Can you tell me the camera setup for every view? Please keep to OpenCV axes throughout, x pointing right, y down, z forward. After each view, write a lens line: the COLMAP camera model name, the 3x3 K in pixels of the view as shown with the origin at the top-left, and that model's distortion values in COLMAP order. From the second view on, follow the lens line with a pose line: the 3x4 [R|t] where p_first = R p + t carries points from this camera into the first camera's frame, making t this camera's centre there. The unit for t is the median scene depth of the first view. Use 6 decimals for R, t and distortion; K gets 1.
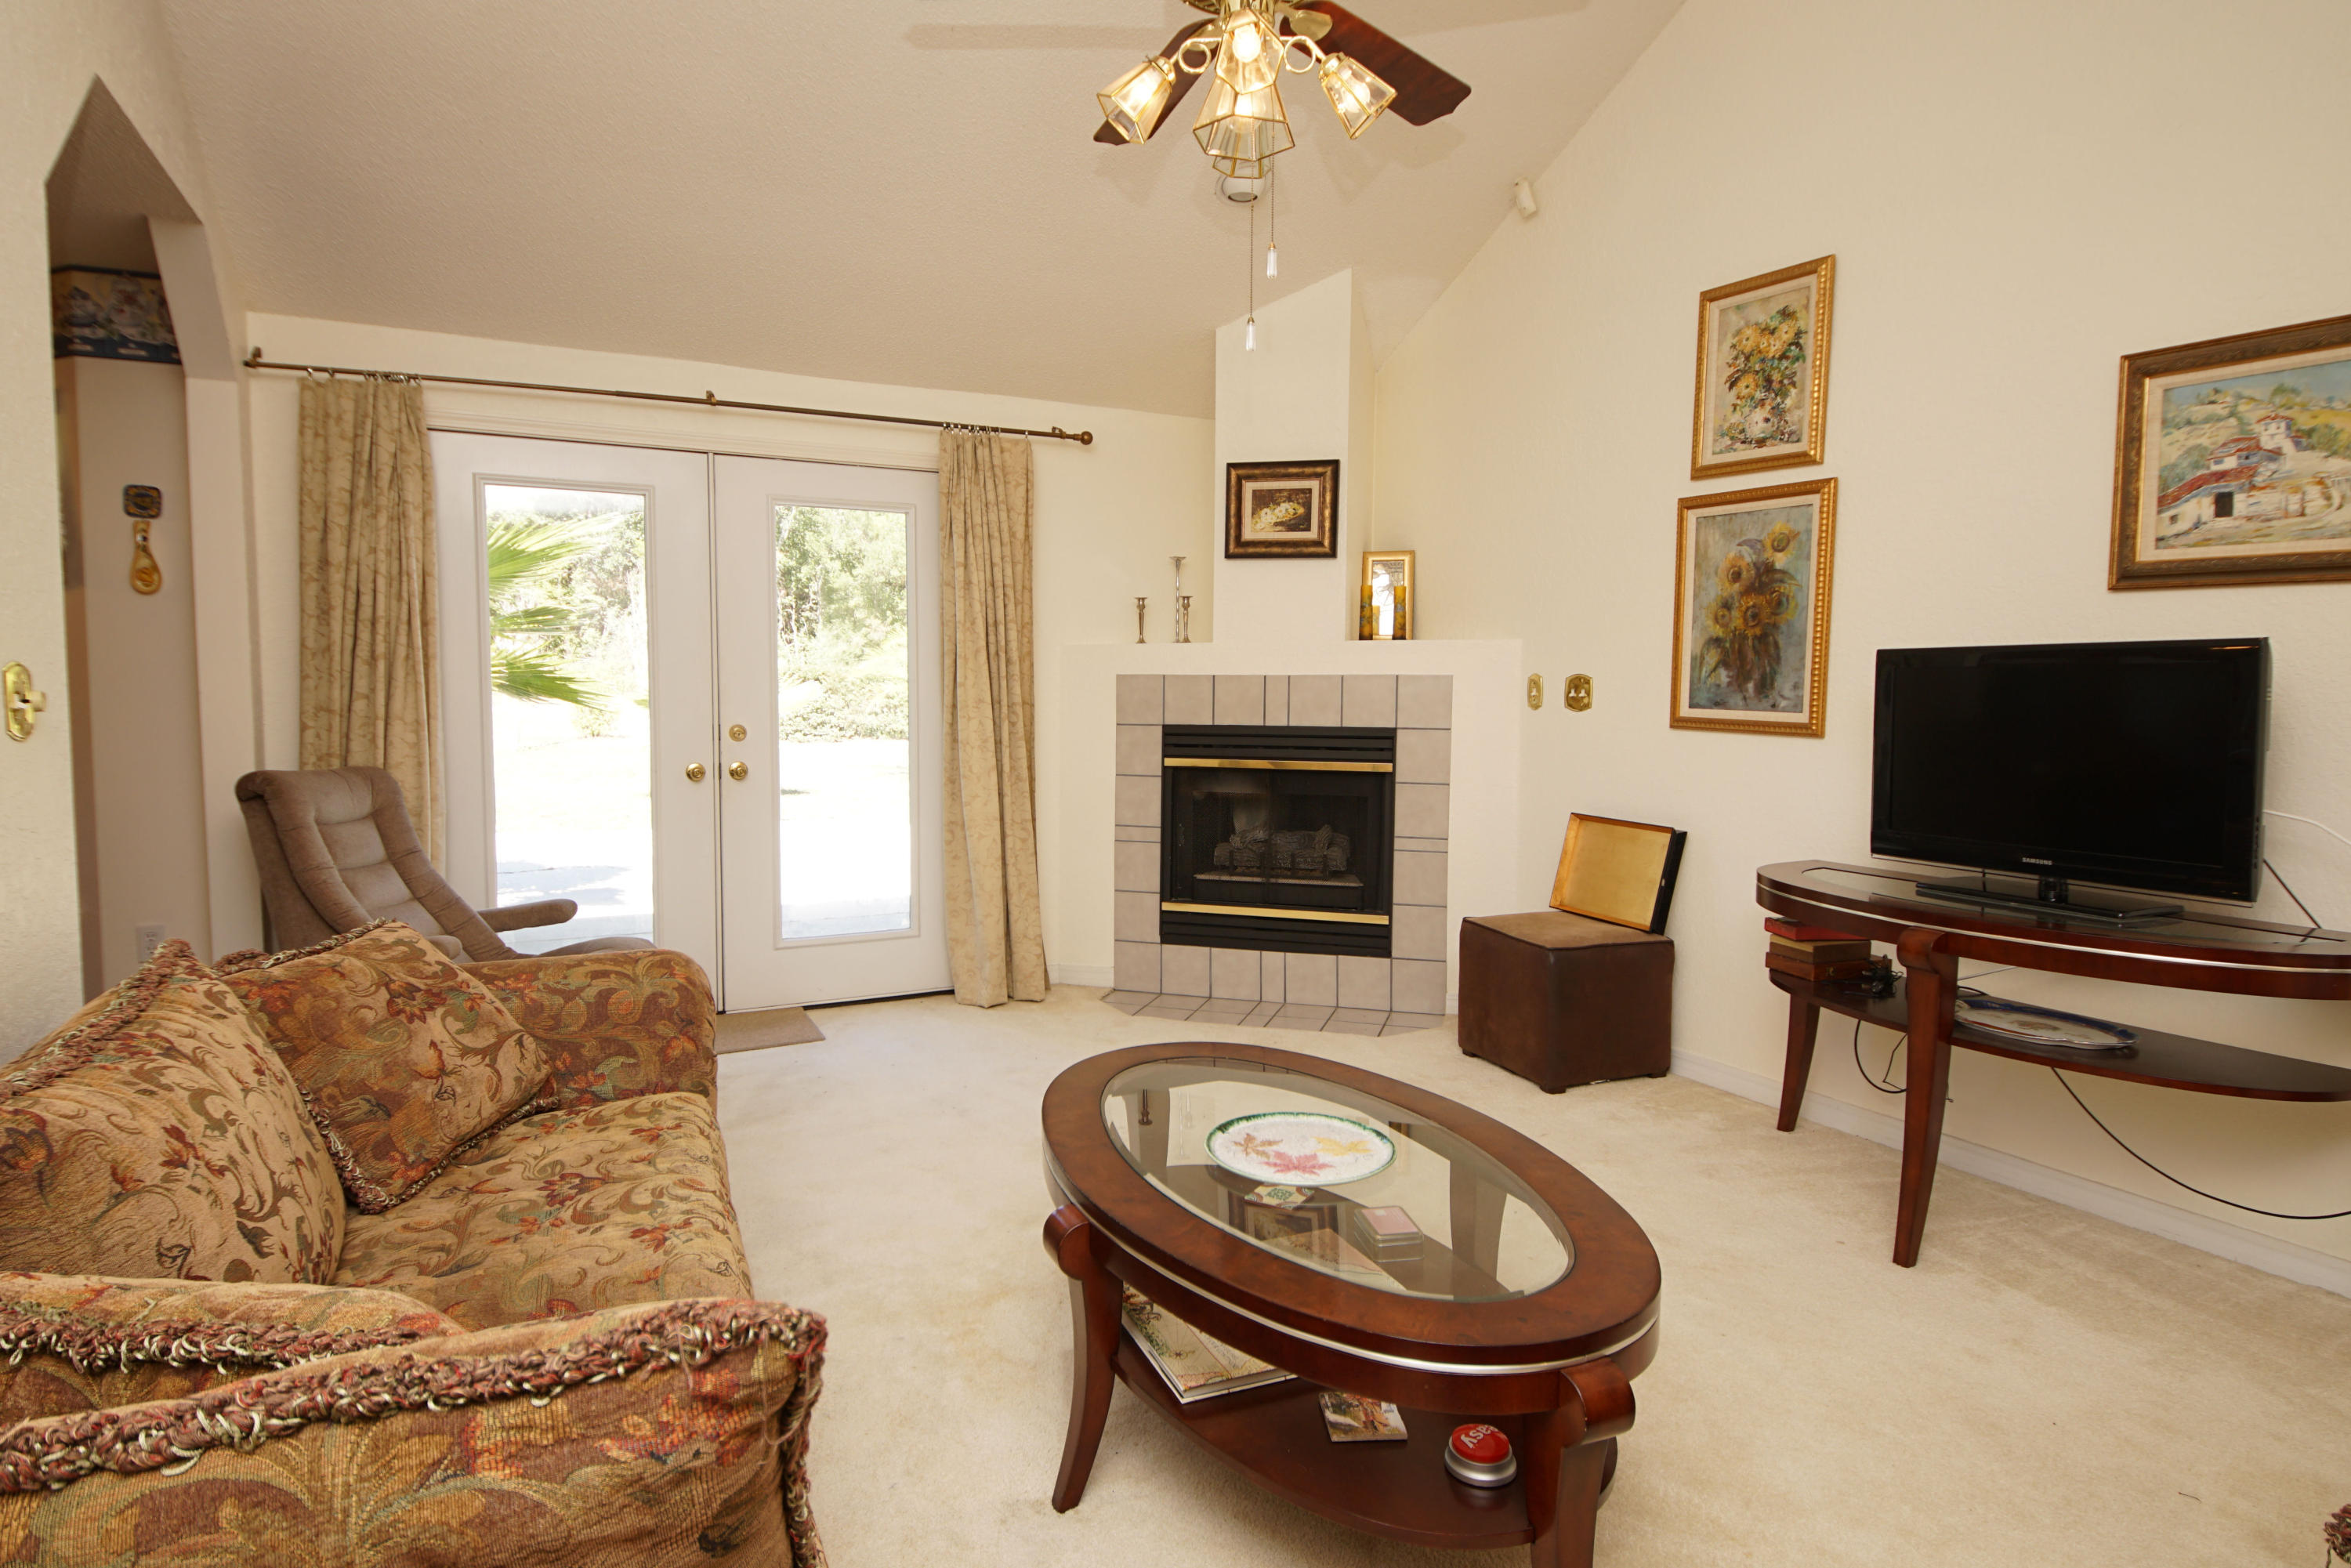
lens RADIAL K [[1258.3, 0, 1150.1], [0, 1258.3, 766.8], [0, 0, 1]] dist [0.038973, -0.040804]
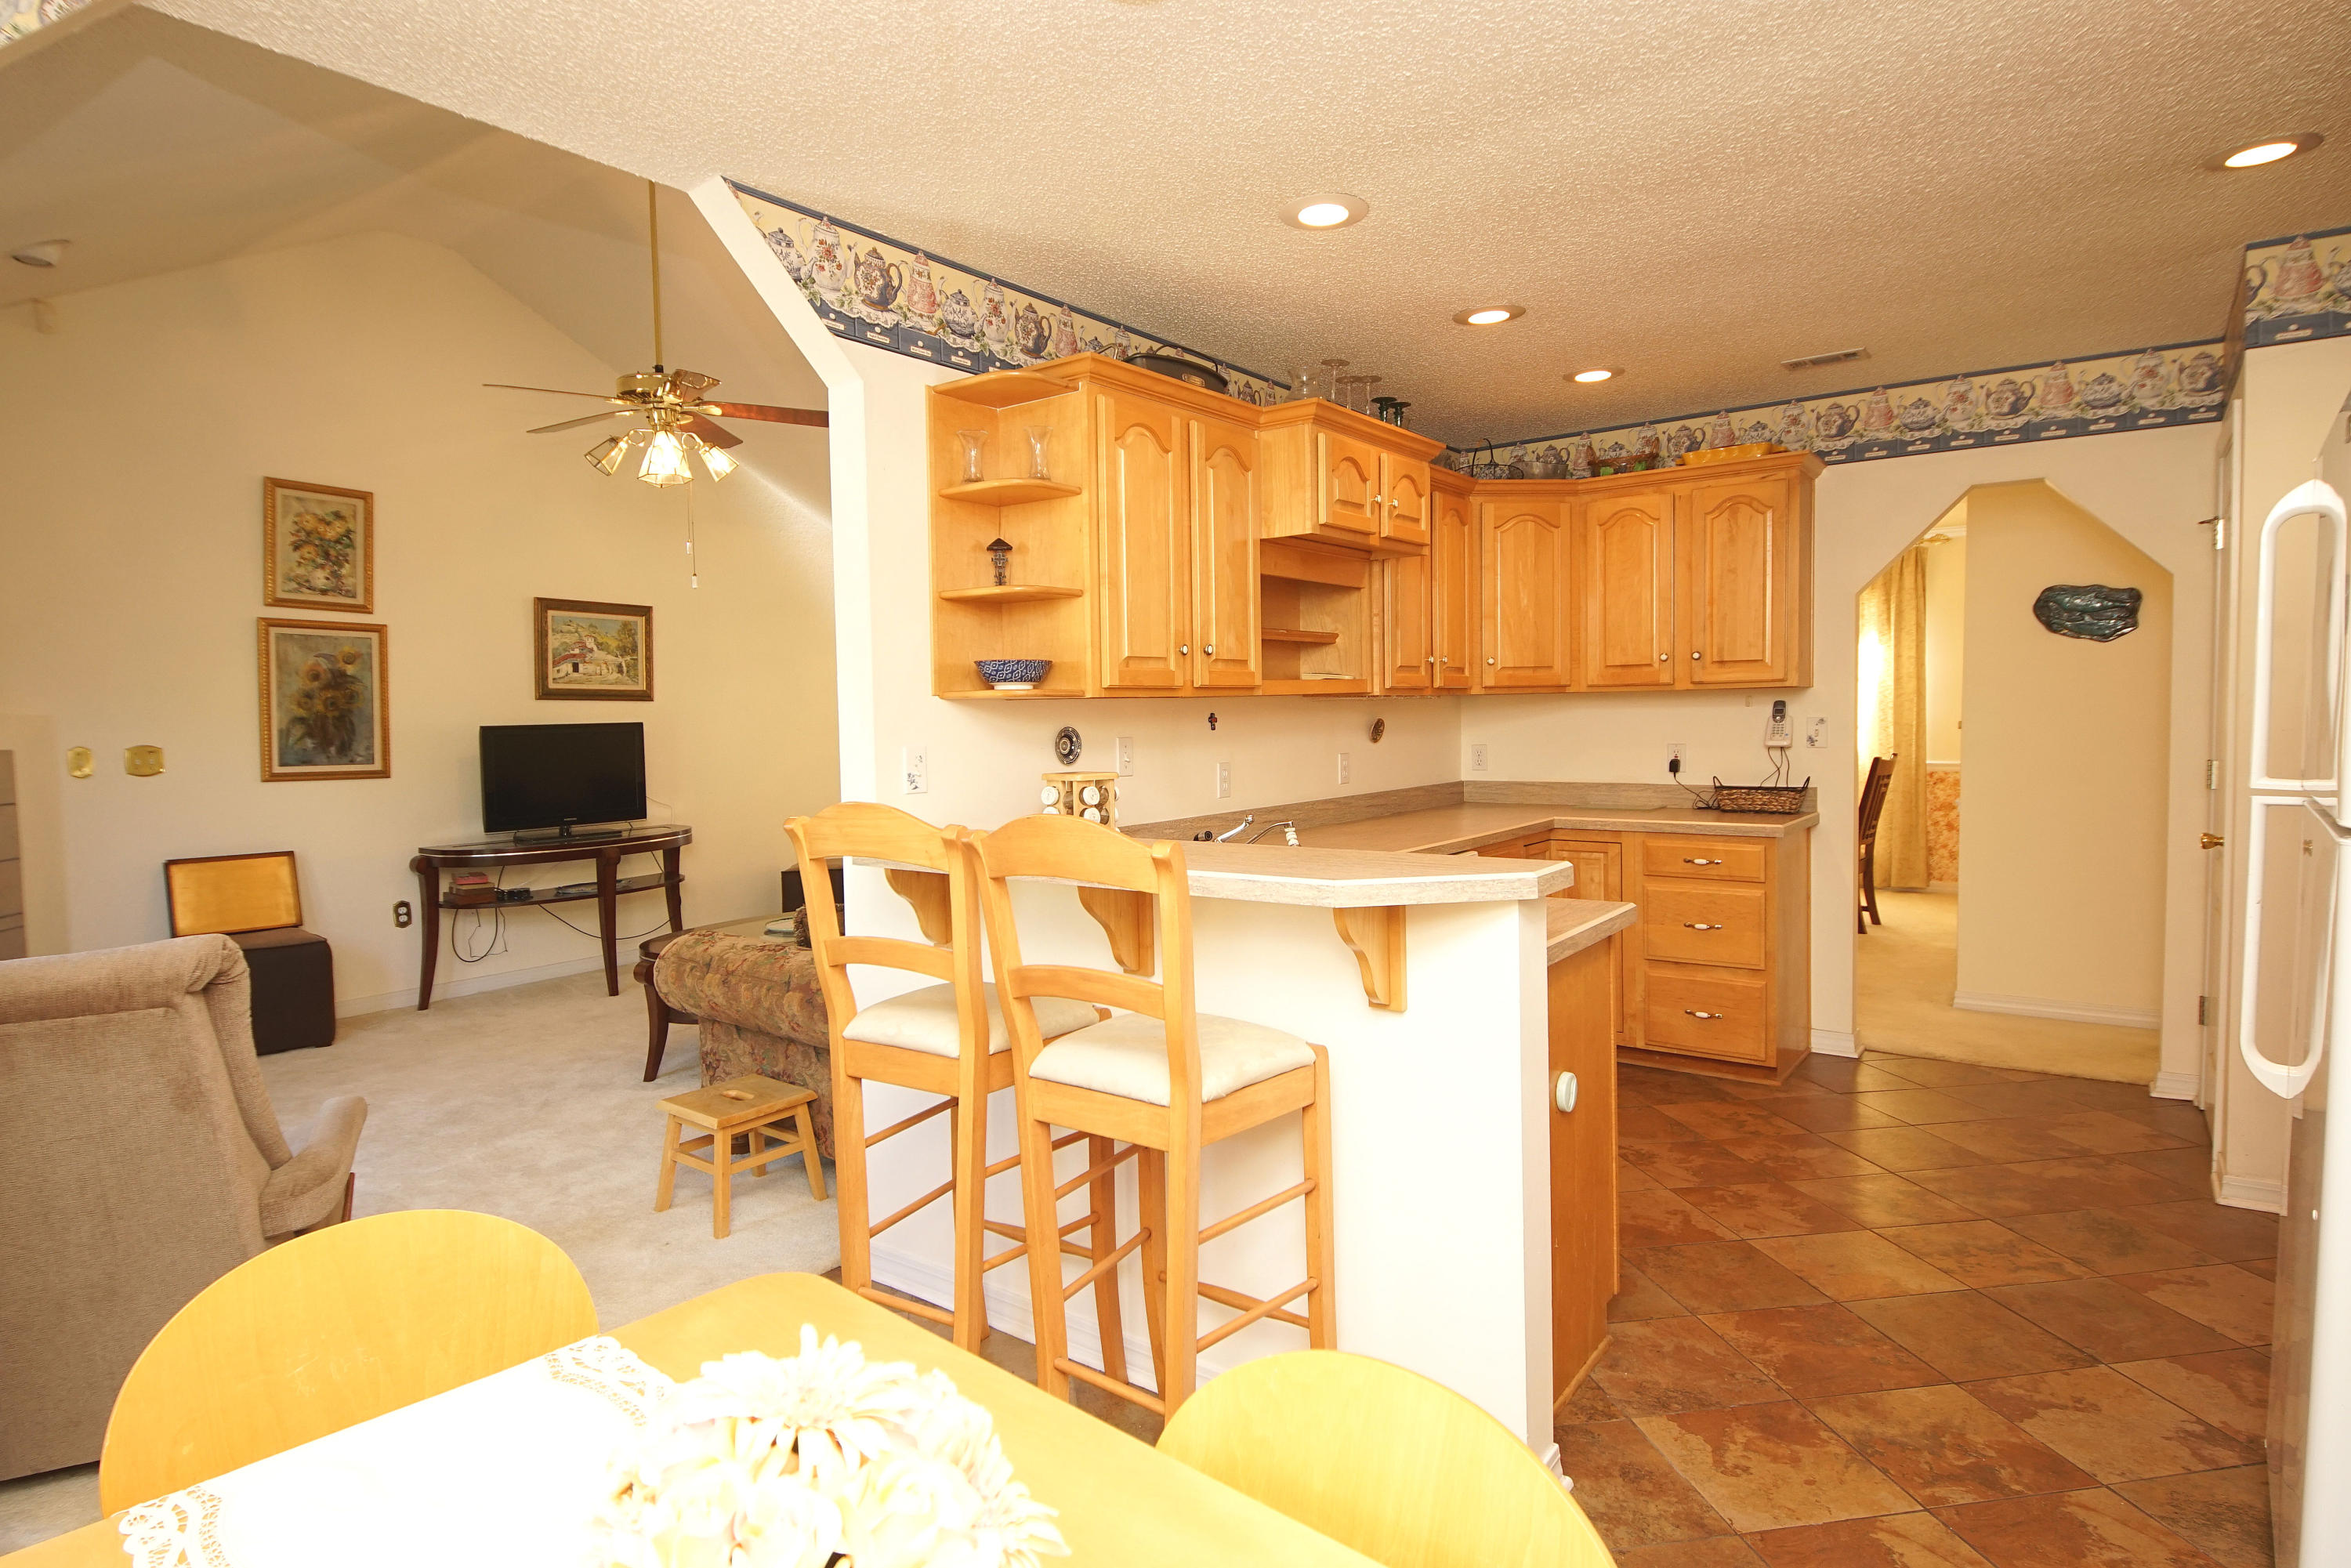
lens RADIAL K [[1258.3, 0, 1150.1], [0, 1258.3, 766.8], [0, 0, 1]] dist [0.038973, -0.040804]
pose [[-0.443466, -0.034214, 0.895638, -1.056495], [0.075665, 0.994275, 0.075446, -0.065870], [-0.893092, 0.101226, -0.438339, 0.624052]]
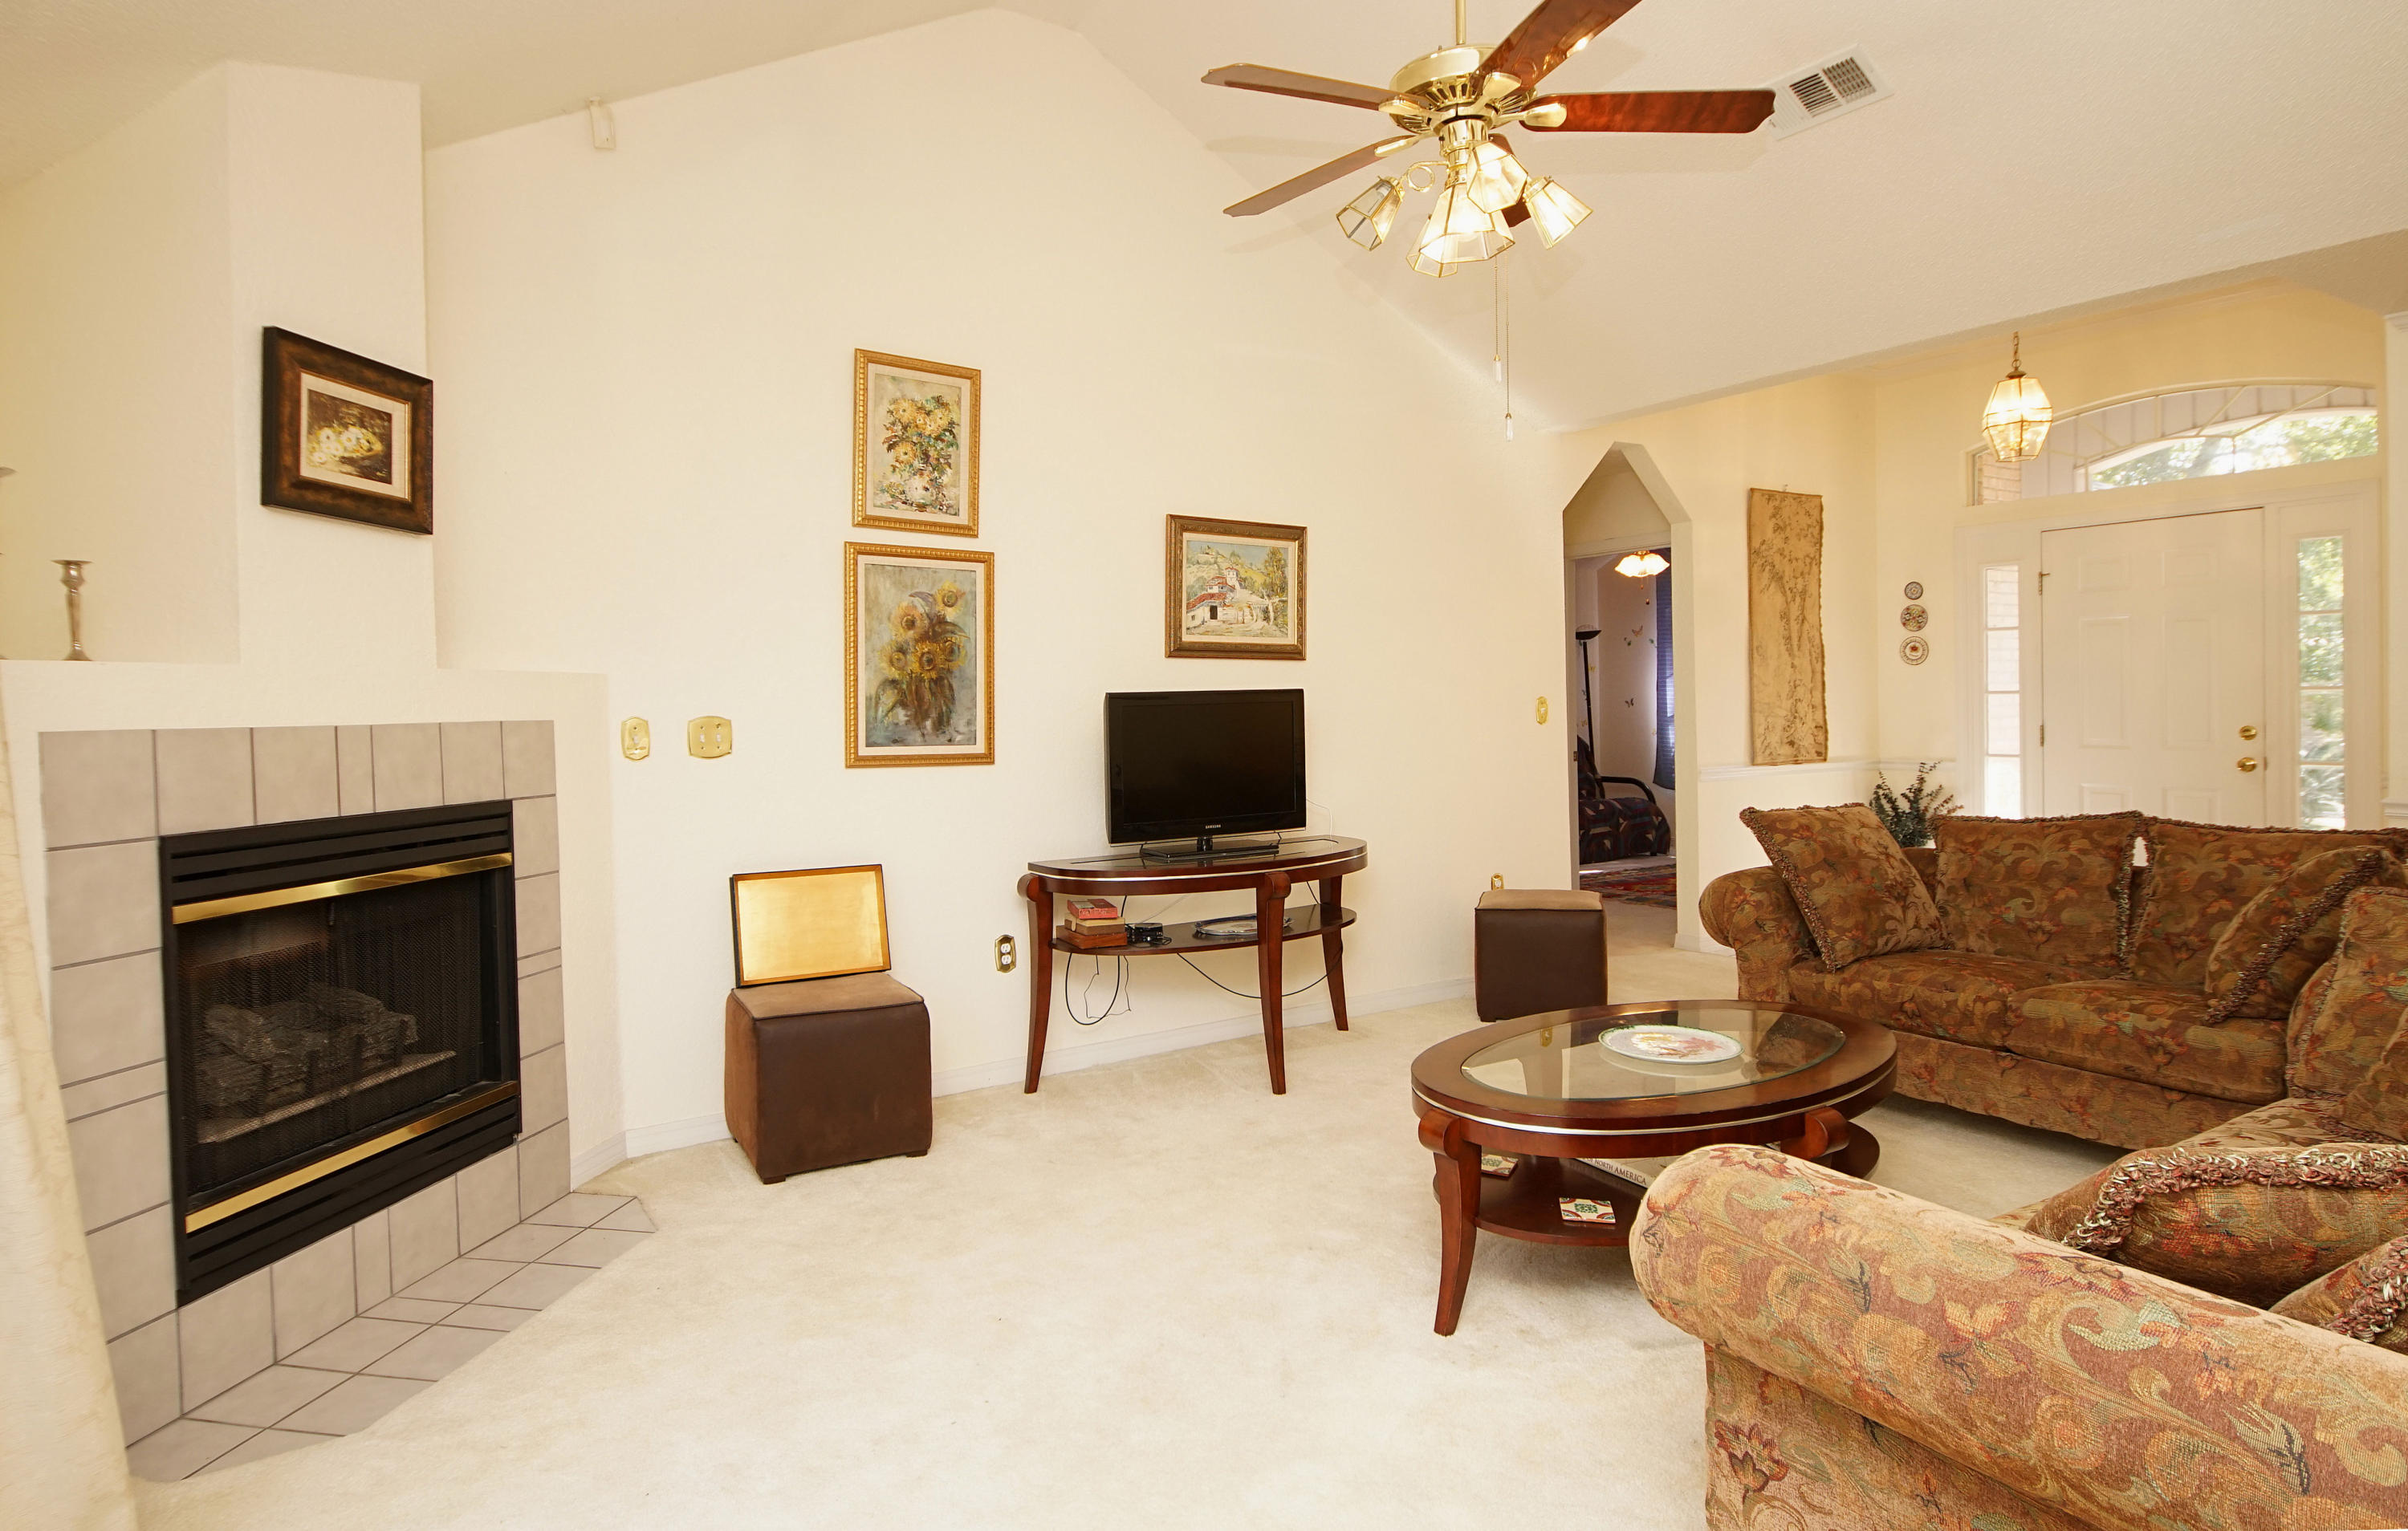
lens RADIAL K [[1309.7, 0, 1167.6], [0, 1309.7, 727.5], [0, 0, 1]] dist [0.035322, -0.033791]
pose [[-0.108764, -0.019954, 0.993867, -0.545497], [0.083597, 0.996073, 0.029147, -0.060220], [-0.990546, 0.086255, -0.106668, 0.720777]]
